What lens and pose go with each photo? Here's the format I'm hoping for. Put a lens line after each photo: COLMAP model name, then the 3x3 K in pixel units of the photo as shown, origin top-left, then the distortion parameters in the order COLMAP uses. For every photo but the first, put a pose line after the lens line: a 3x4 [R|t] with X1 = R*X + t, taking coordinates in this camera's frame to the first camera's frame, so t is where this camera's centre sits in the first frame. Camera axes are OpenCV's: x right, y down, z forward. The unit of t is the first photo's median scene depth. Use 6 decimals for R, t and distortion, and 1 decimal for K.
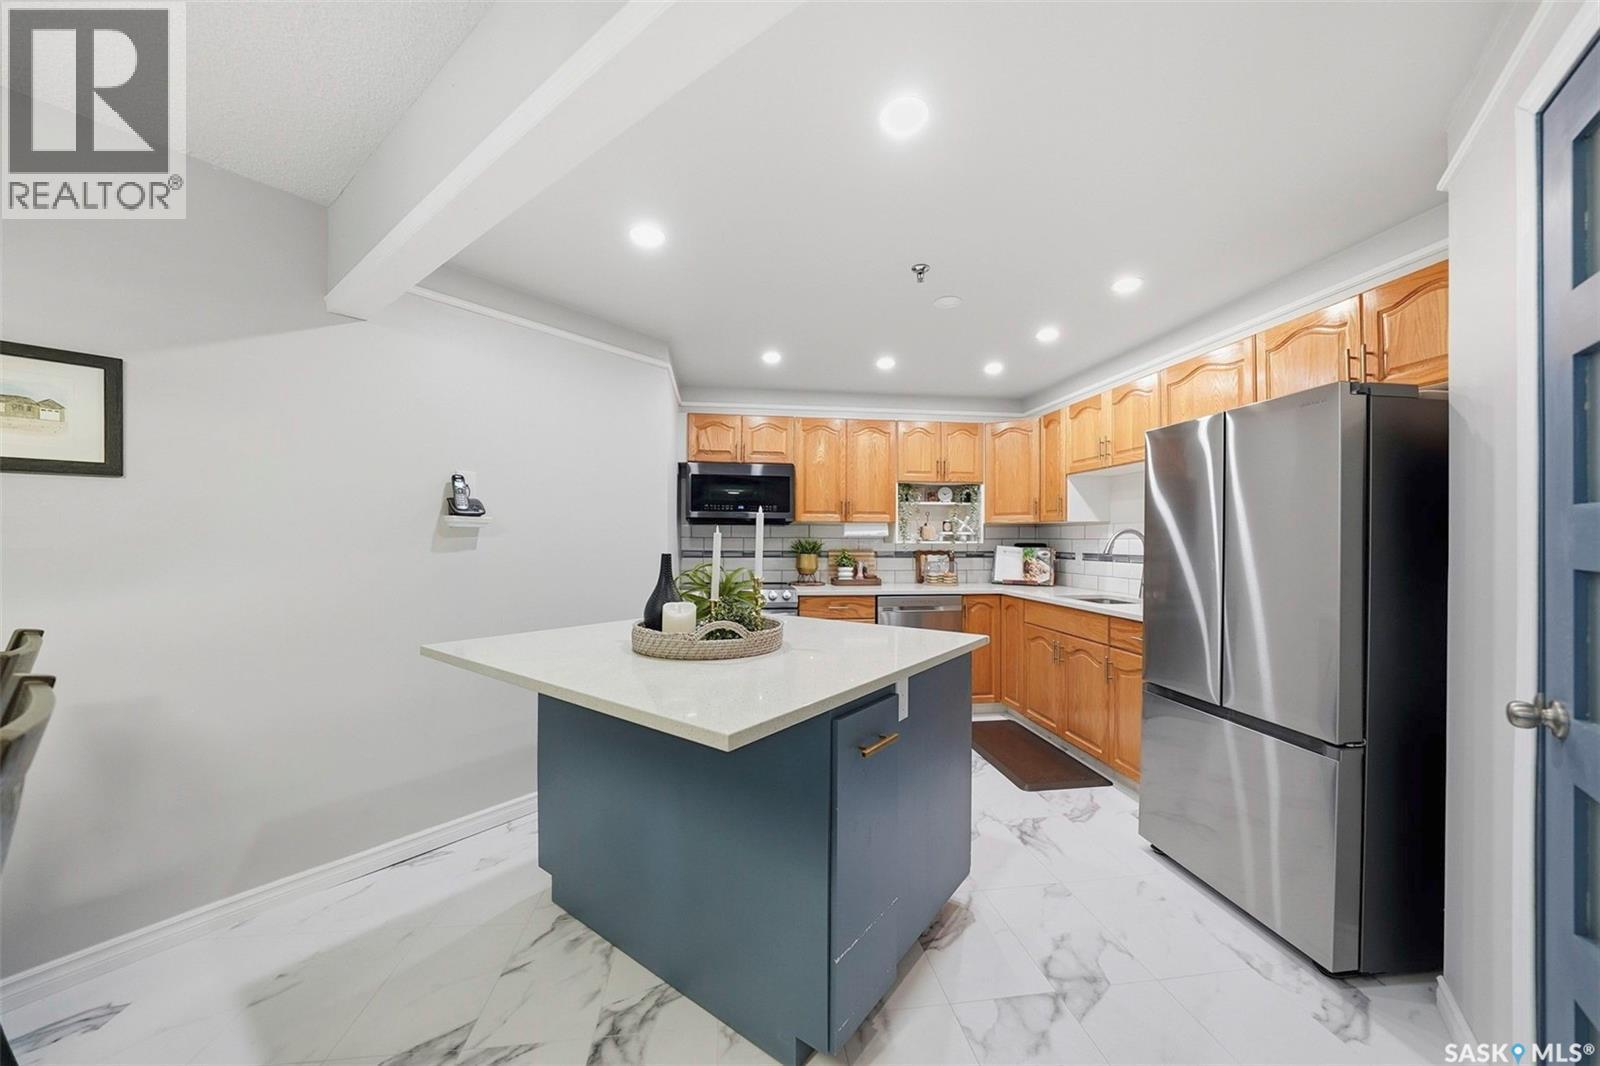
lens RADIAL K [[565.2, 0, 796.0], [0, 565.2, 539.7], [0, 0, 1]] dist [-0.029472, 0.006437]
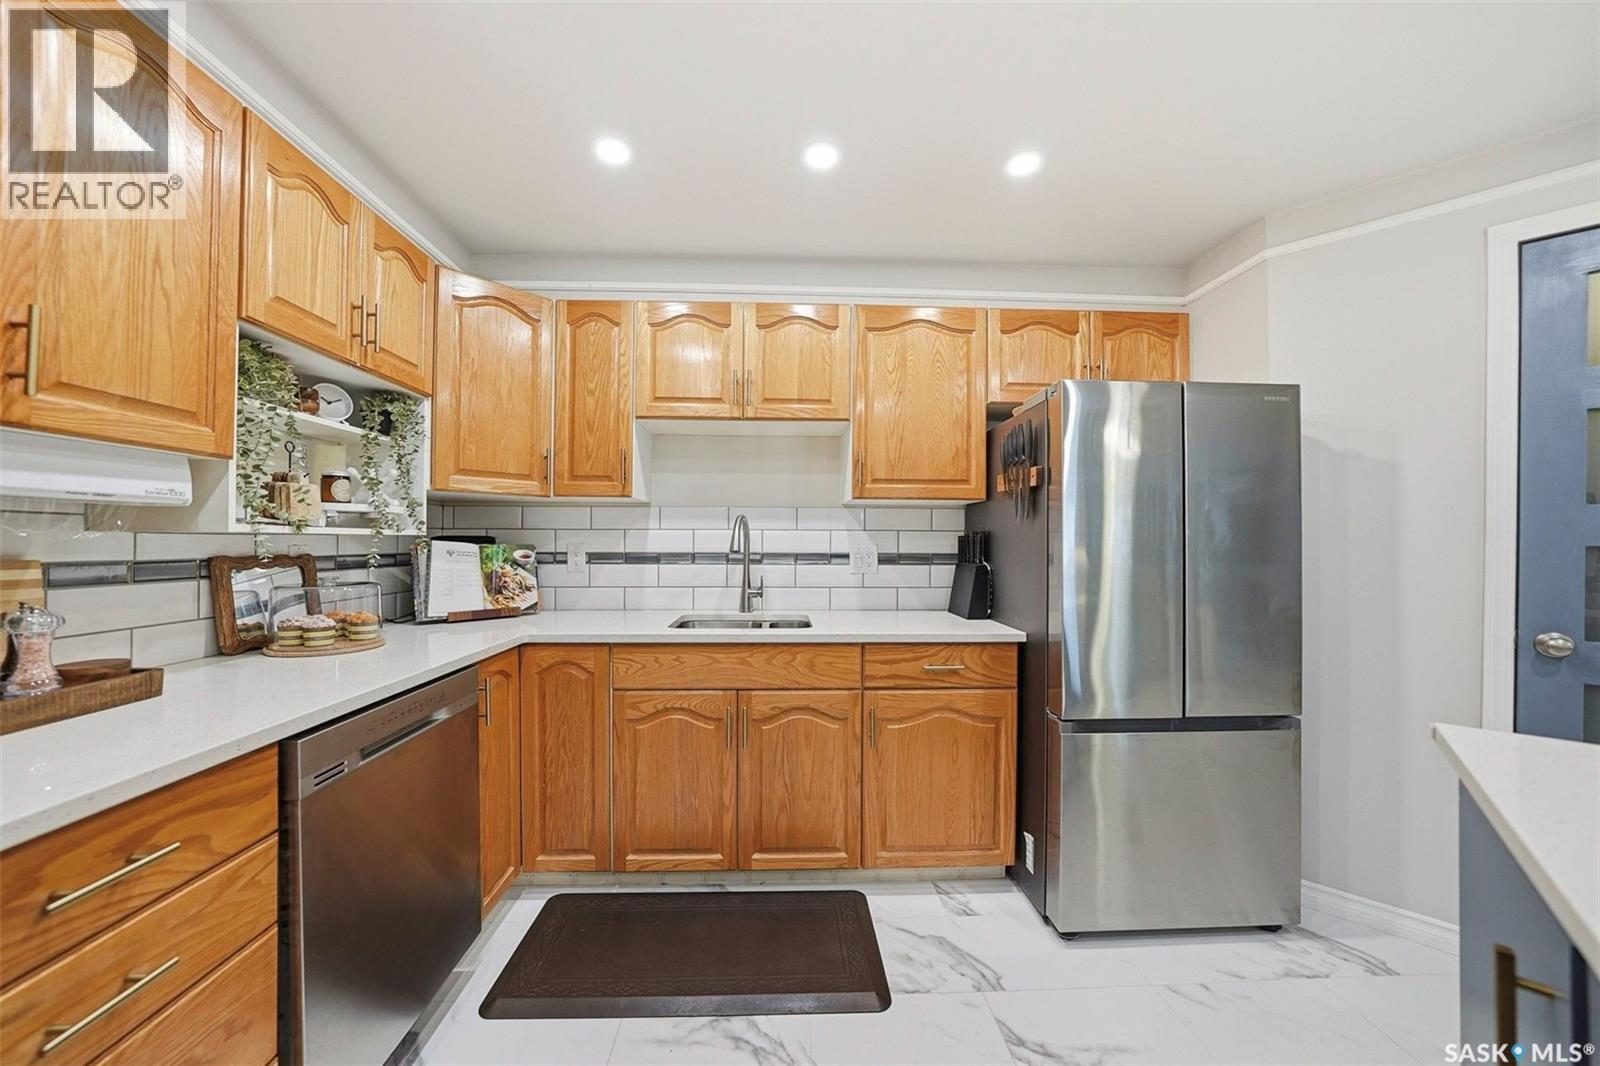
lens RADIAL K [[565.2, 0, 796.0], [0, 565.2, 539.7], [0, 0, 1]] dist [-0.029472, 0.006437]
pose [[0.088722, 0.001278, 0.996056, -0.074336], [-0.003182, 0.999994, -0.001000, 0.009608], [-0.996051, -0.003081, 0.088726, 0.688873]]
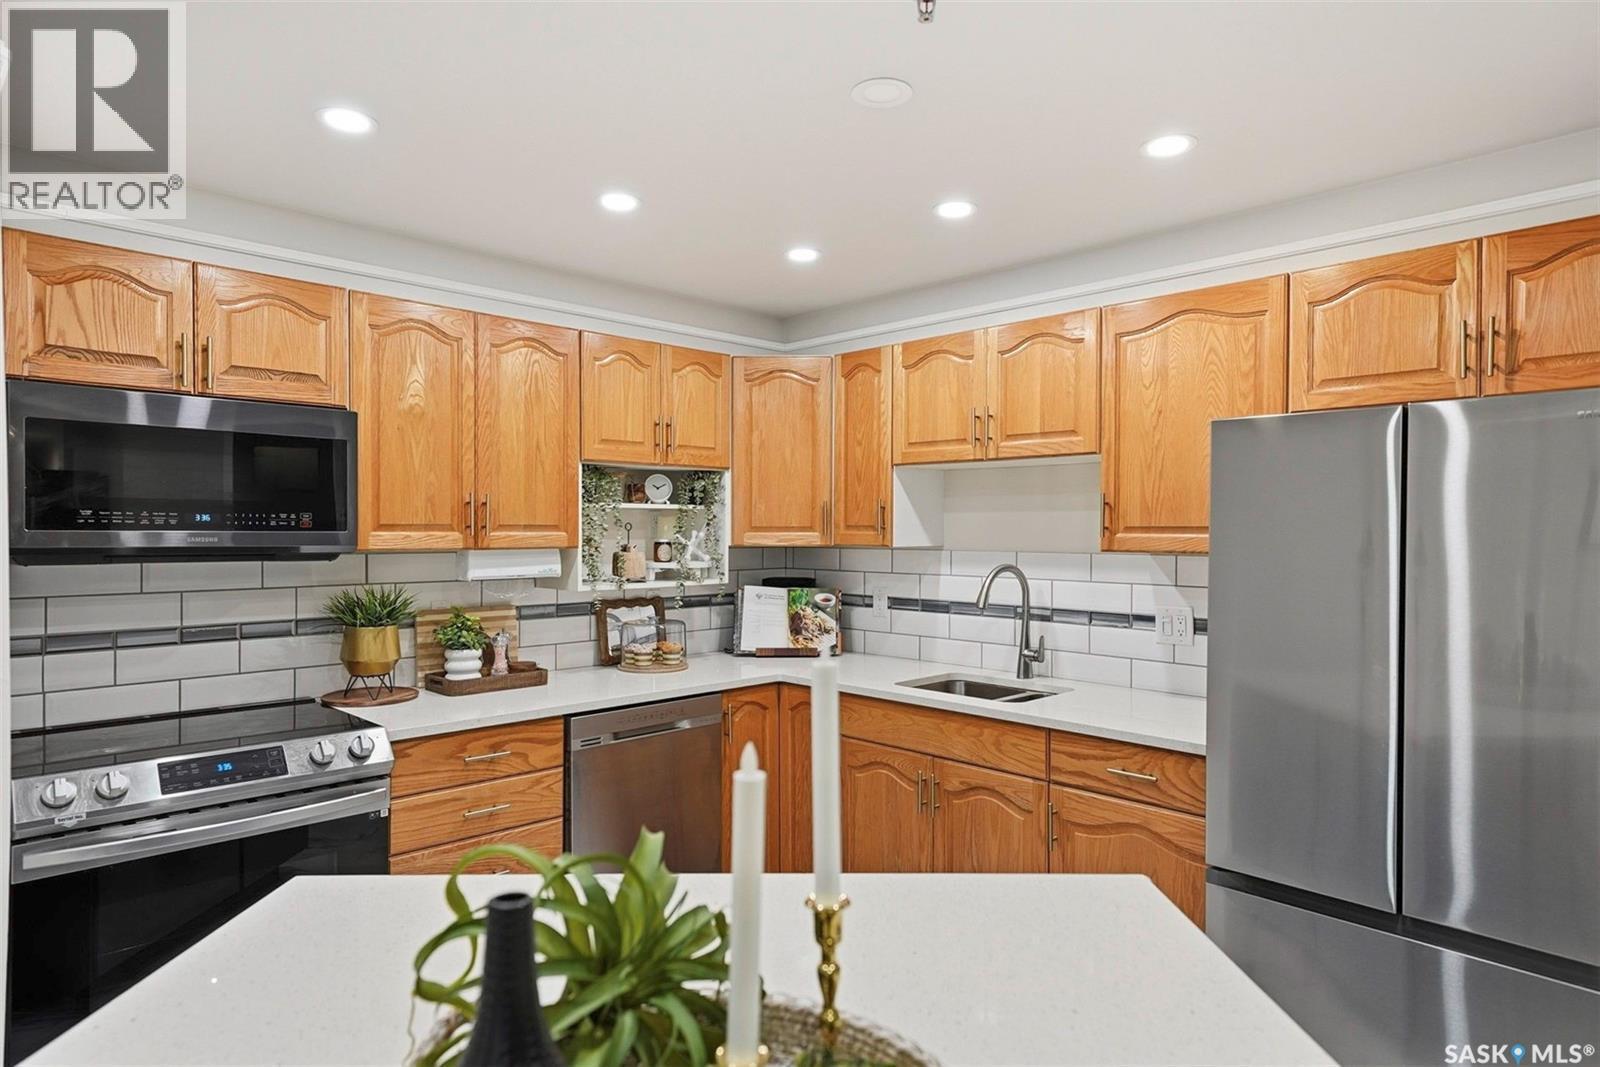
lens RADIAL K [[933.4, 0, 795.2], [0, 933.4, 539.8], [0, 0, 1]] dist [0.016432, -0.000348]
pose [[0.798497, -0.009633, 0.601922, -0.146932], [0.001226, 0.999896, 0.014376, -0.047724], [-0.601998, -0.010742, 0.798426, 0.268461]]
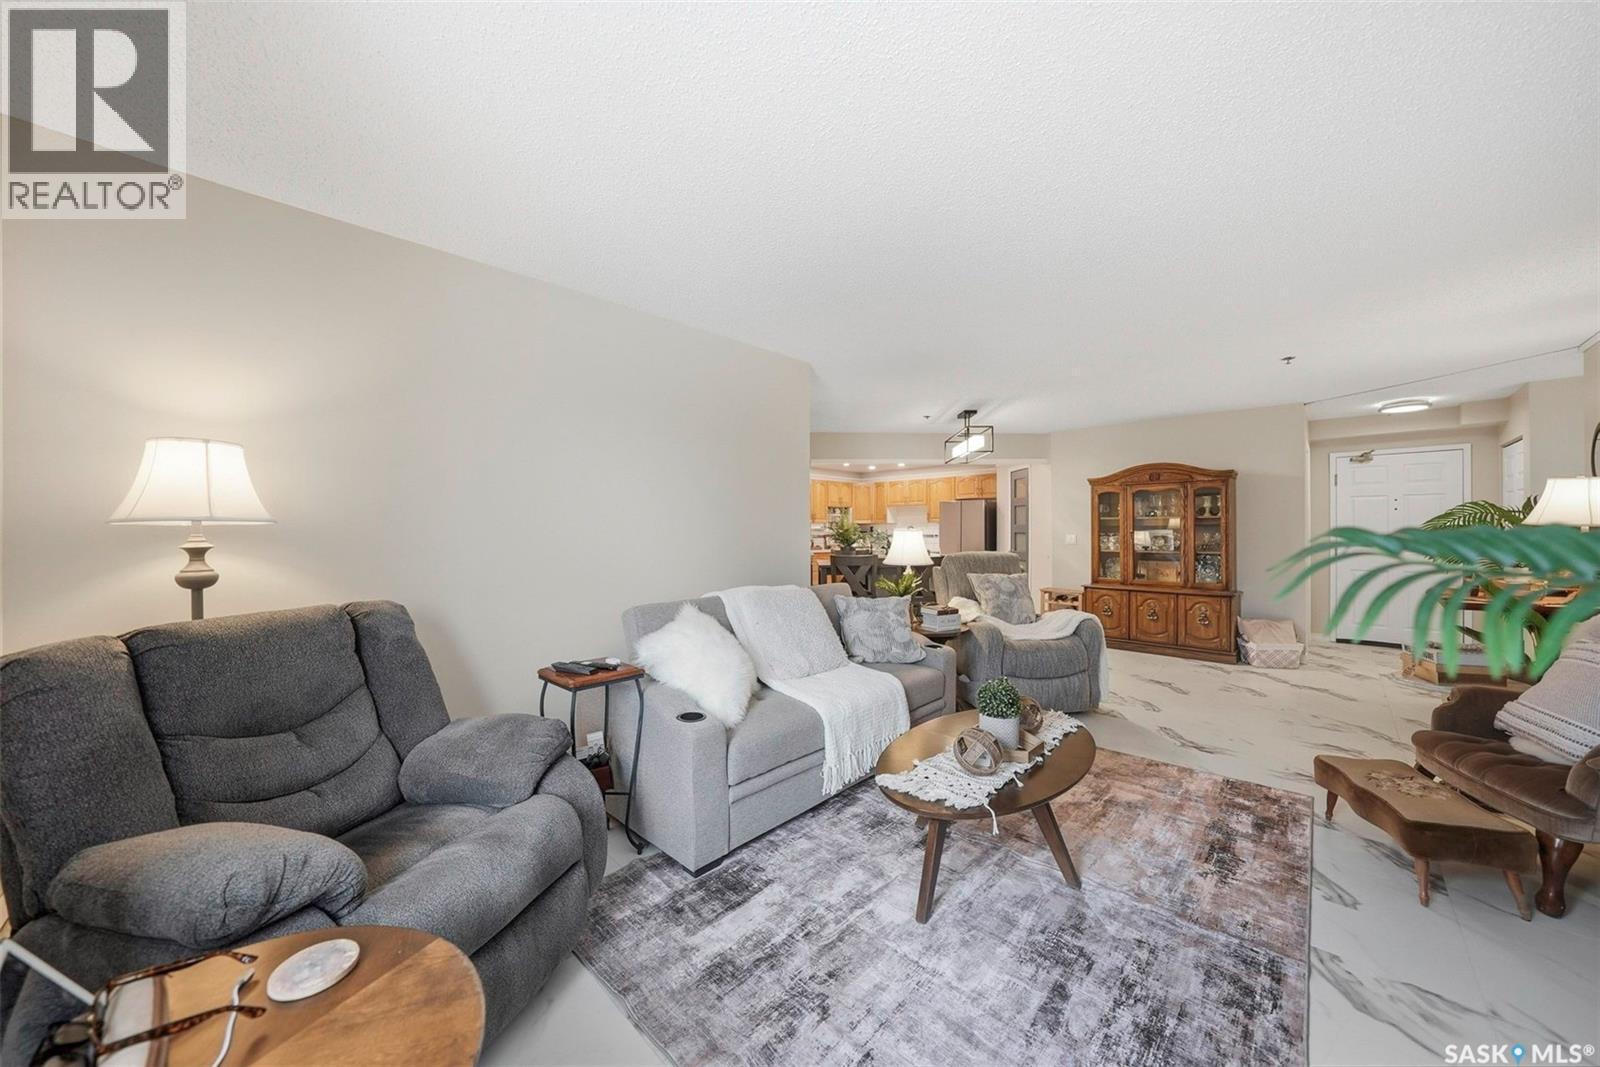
lens RADIAL K [[568.2, 0, 797.1], [0, 568.2, 545.8], [0, 0, 1]] dist [-0.032072, 0.006371]
pose [[0.777626, -0.015920, 0.628526, -1.444767], [0.006303, 0.999827, 0.017527, 0.024292], [-0.628696, -0.009668, 0.777591, -0.802883]]
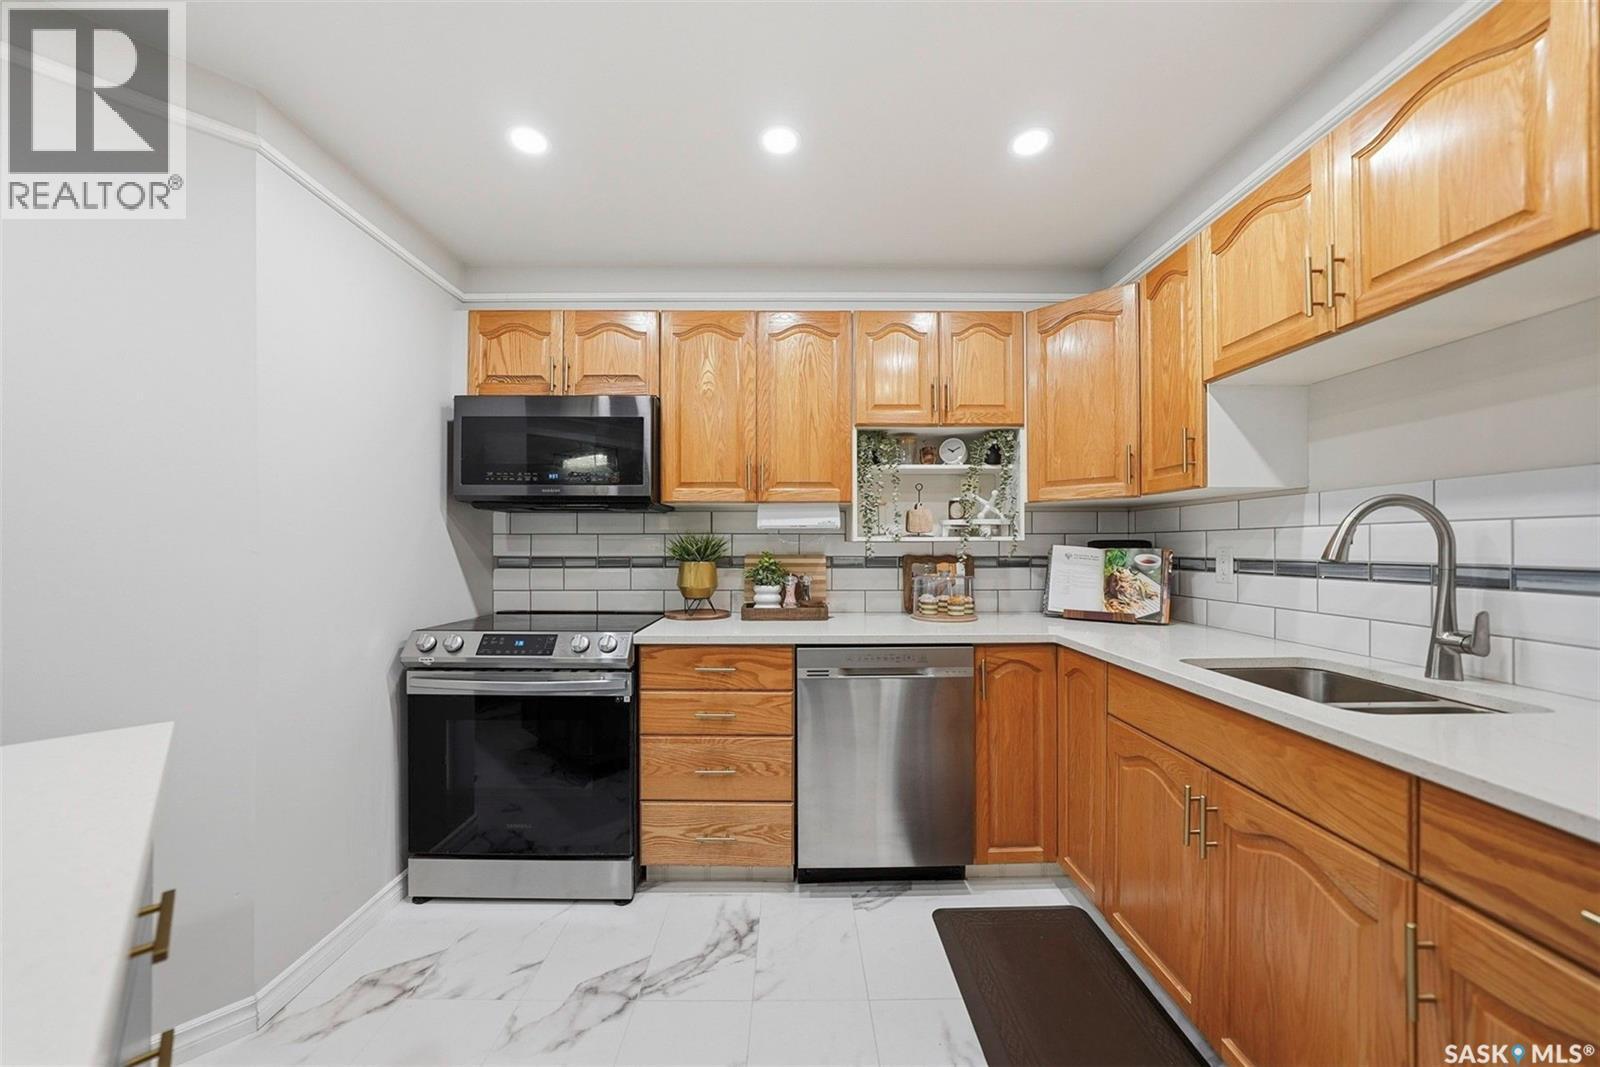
lens RADIAL K [[568.2, 0, 797.1], [0, 568.2, 545.8], [0, 0, 1]] dist [-0.032072, 0.006371]
pose [[0.993144, -0.005547, -0.116768, 0.186219], [0.005471, 0.999985, -0.000966, 0.010730], [0.116772, 0.000321, 0.993159, 0.459821]]
